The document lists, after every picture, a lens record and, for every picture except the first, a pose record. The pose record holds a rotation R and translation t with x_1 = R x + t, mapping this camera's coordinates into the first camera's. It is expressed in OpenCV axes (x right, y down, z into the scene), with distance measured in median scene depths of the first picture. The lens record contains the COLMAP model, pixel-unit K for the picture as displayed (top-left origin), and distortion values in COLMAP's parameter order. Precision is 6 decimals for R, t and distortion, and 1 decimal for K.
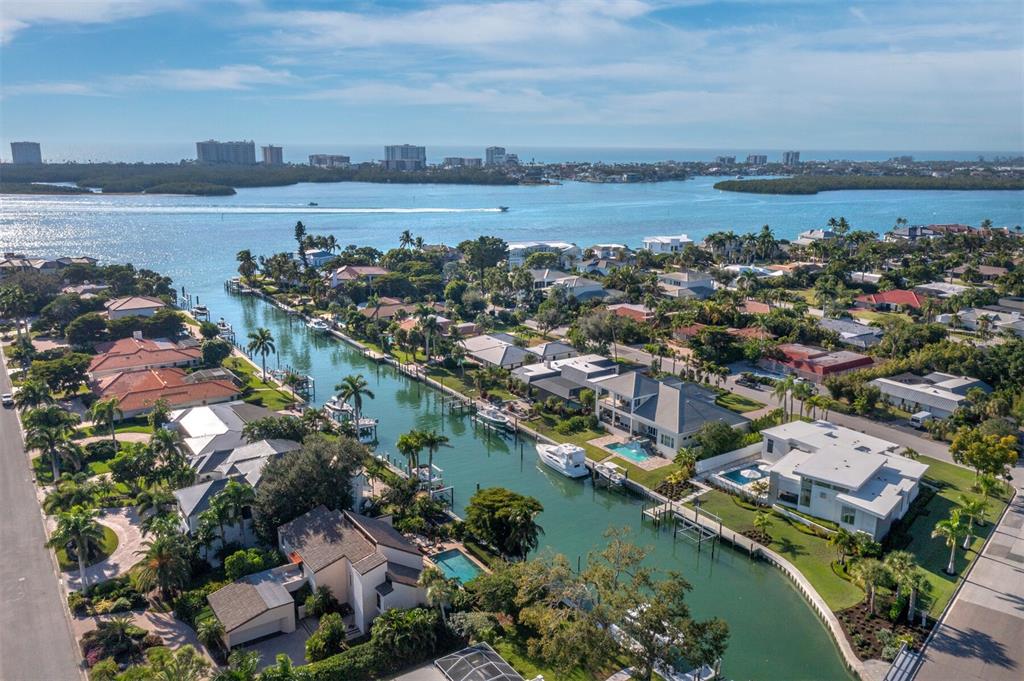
lens RADIAL K [[807.9, 0, 512.0], [0, 807.9, 340.5], [0, 0, 1]] dist [0.002948, 0.055574]
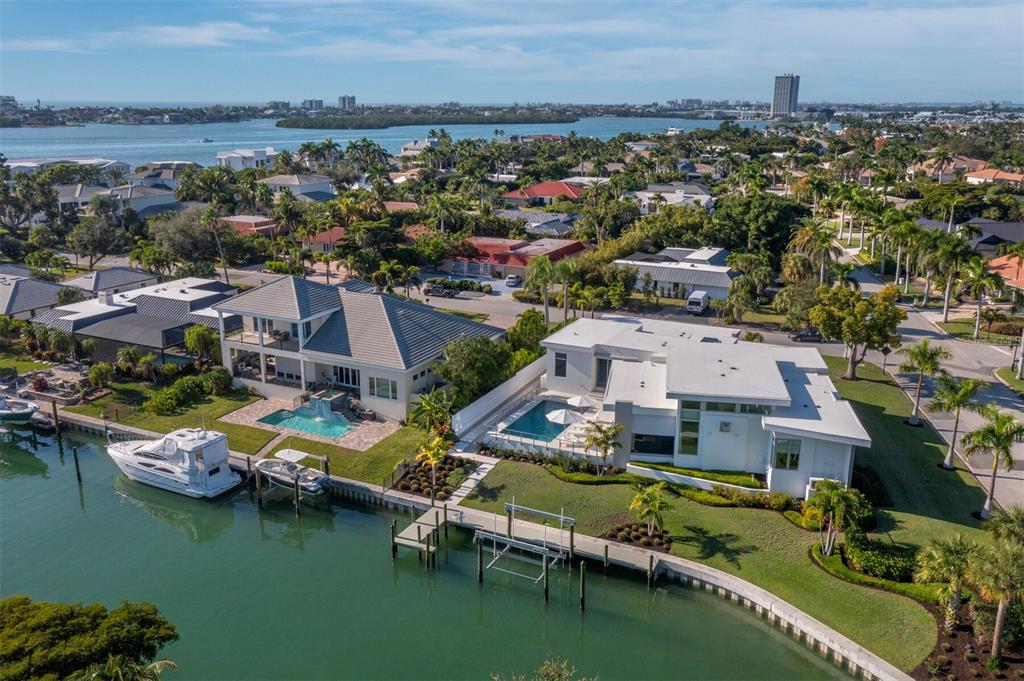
lens RADIAL K [[835.7, 0, 512.0], [0, 835.7, 340.5], [0, 0, 1]] dist [-0.014650, 0.062740]
pose [[0.866022, -0.140187, 0.479952, 0.007973], [0.120700, 0.990117, 0.071408, 0.062086], [-0.485219, -0.003911, 0.874384, 0.462627]]
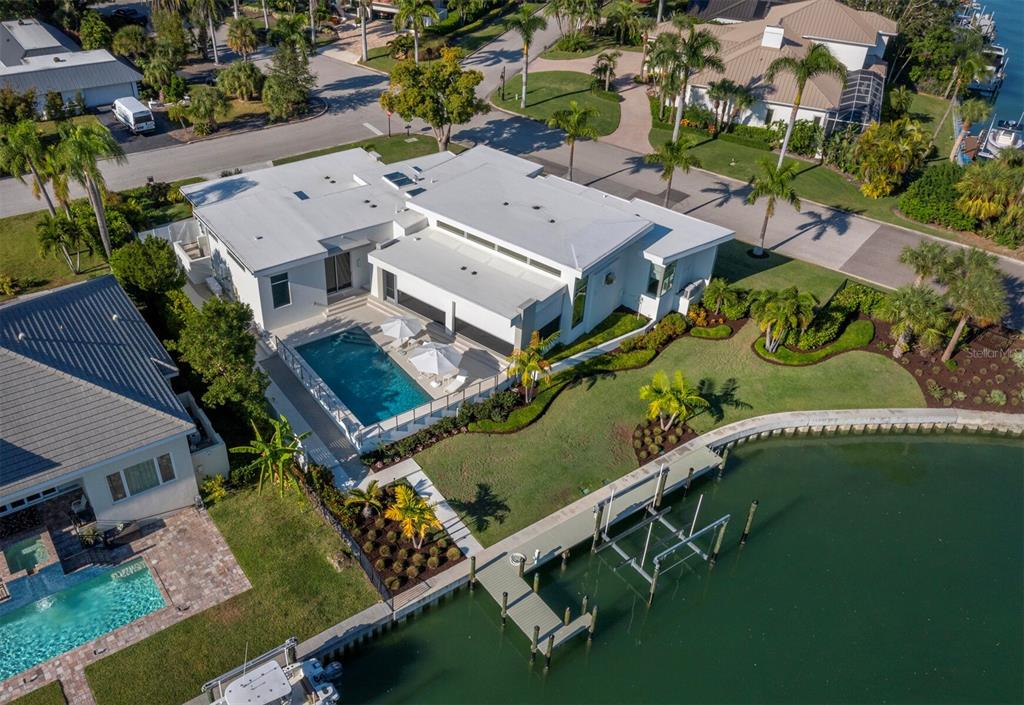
lens RADIAL K [[851.9, 0, 512.0], [0, 851.9, 352.5], [0, 0, 1]] dist [-0.014163, -0.003000]
pose [[-0.028618, -0.588160, 0.808238, -0.027624], [0.199232, 0.788990, 0.581207, -0.056705], [-0.979534, 0.177660, 0.094601, 0.797082]]
